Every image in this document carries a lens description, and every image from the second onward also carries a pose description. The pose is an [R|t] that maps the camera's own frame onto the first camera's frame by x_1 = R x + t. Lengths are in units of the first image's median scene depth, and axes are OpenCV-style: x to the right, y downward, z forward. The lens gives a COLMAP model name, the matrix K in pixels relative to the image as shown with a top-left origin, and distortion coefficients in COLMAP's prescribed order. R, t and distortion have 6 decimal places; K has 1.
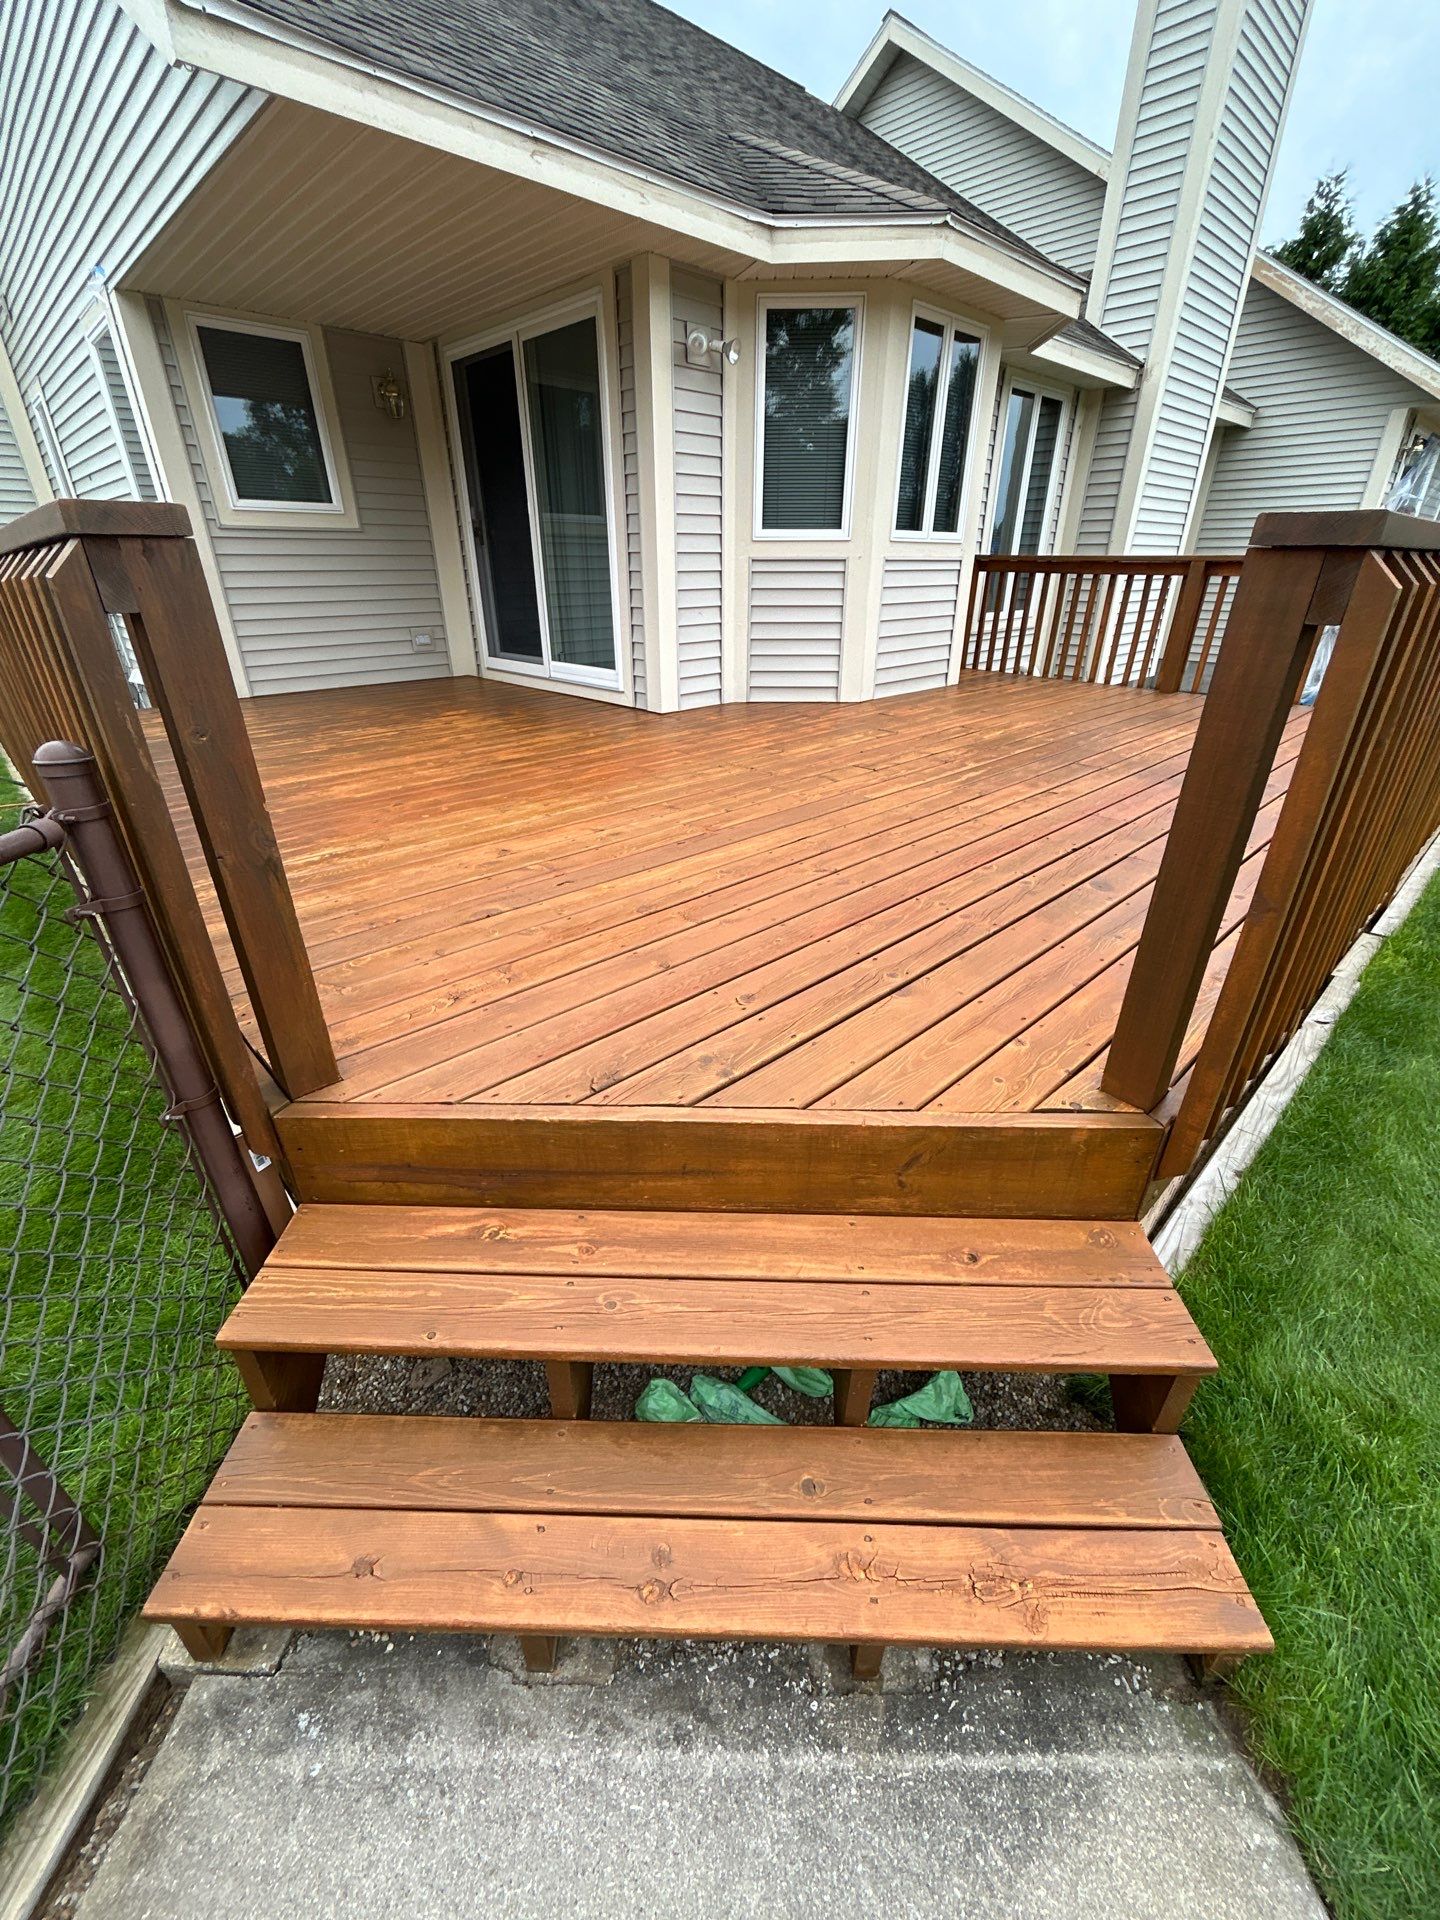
lens RADIAL K [[786.5, 0, 720.0], [0, 786.5, 960.0], [0, 0, 1]] dist [-0.000544, -0.000249]
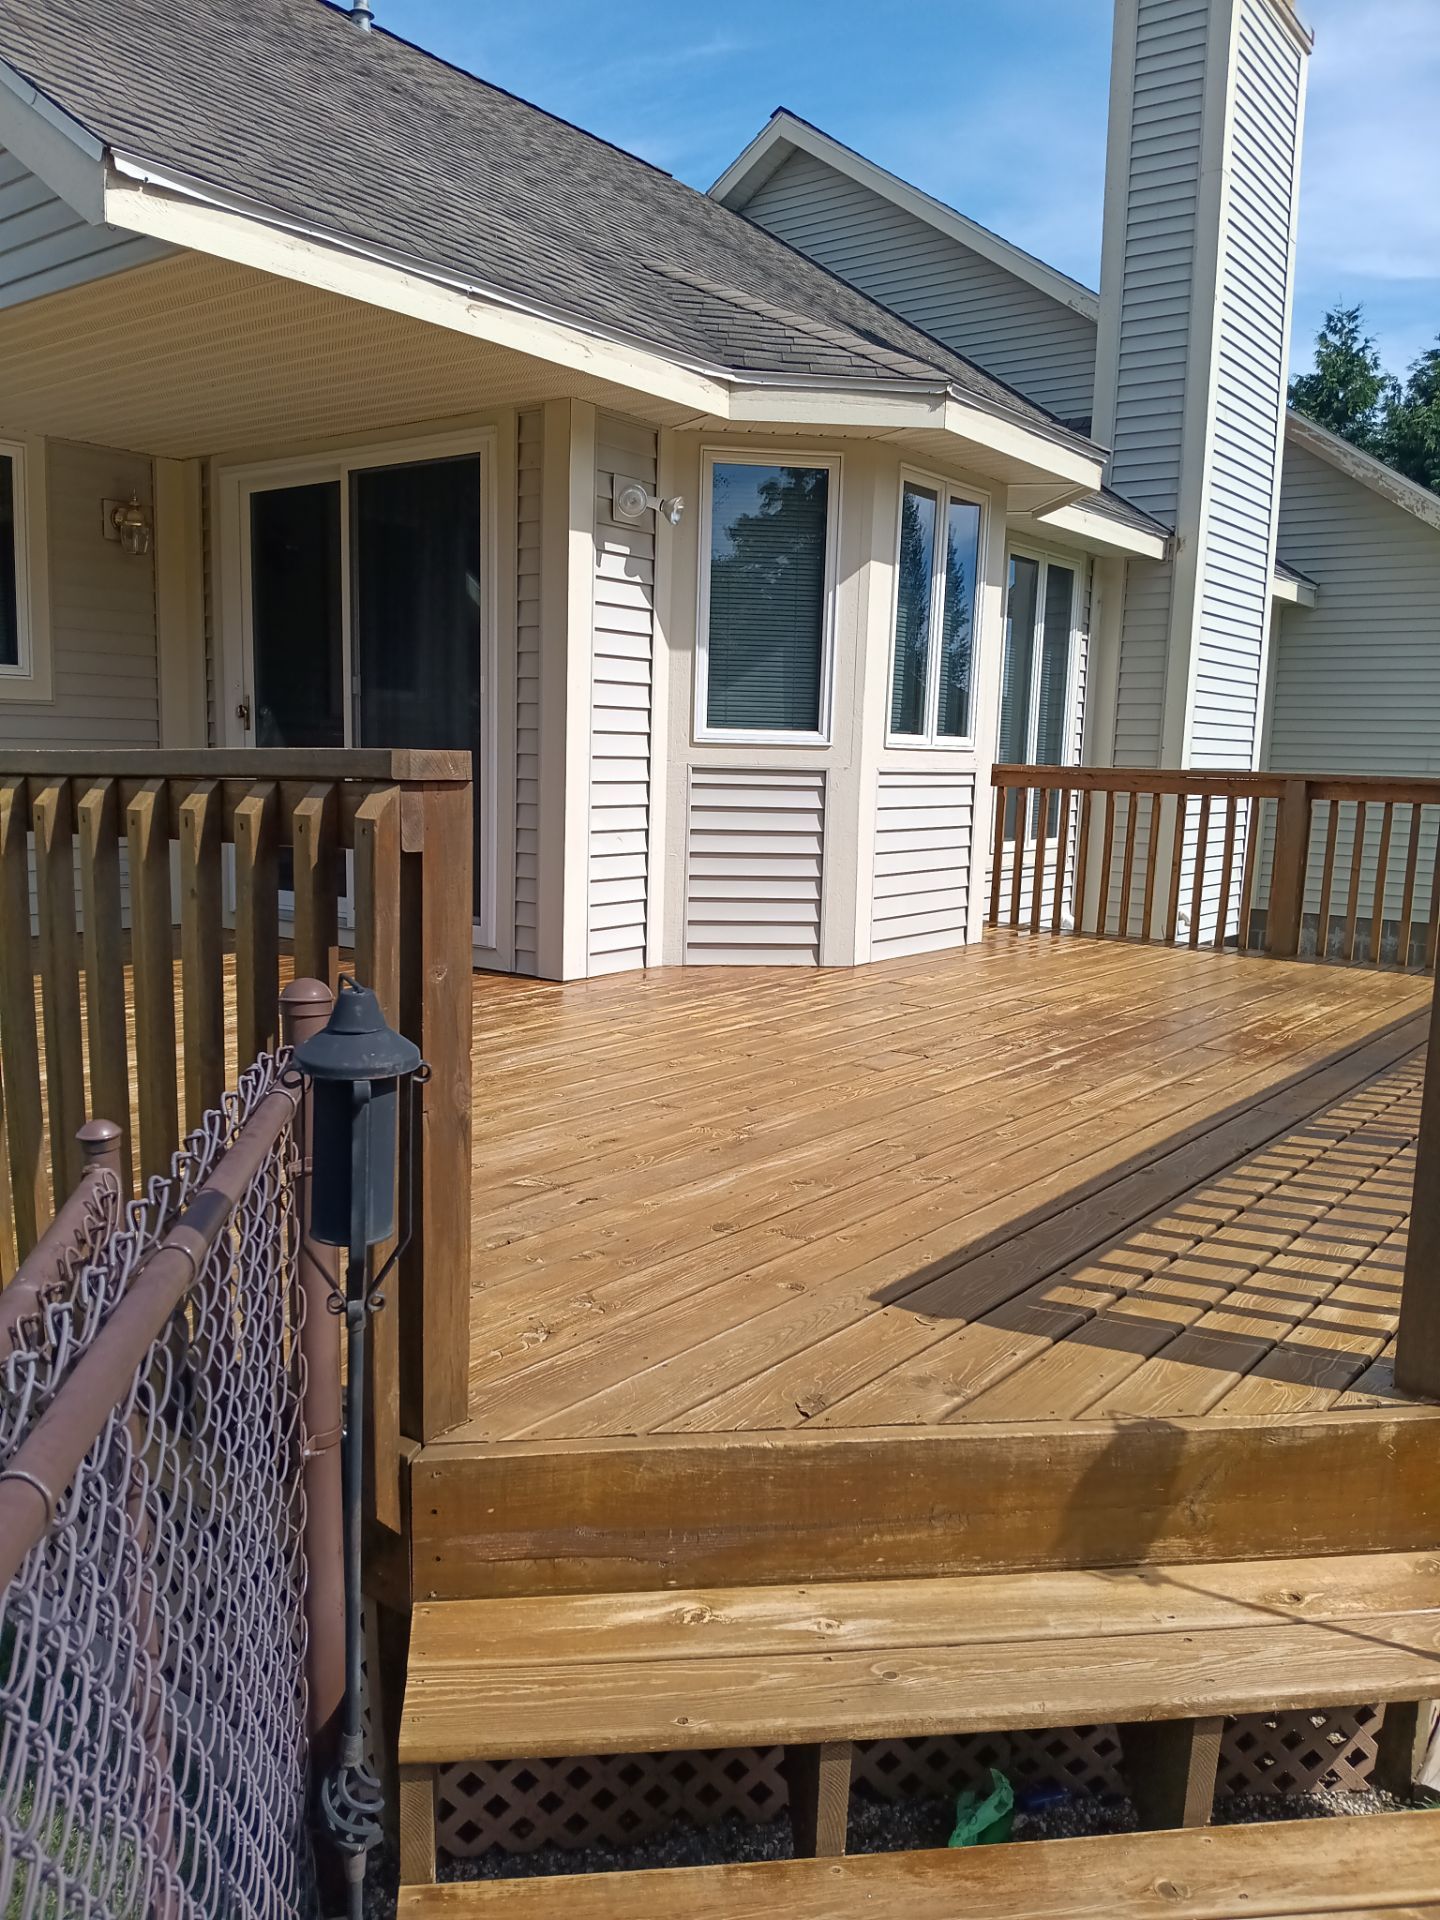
lens RADIAL K [[1491.6, 0, 720.0], [0, 1491.6, 960.0], [0, 0, 1]] dist [0.098586, -0.224119]
pose [[0.985973, 0.003907, 0.166859, -0.154173], [0.049923, 0.947054, -0.317170, 0.064286], [-0.159263, 0.321051, 0.933574, -0.165423]]
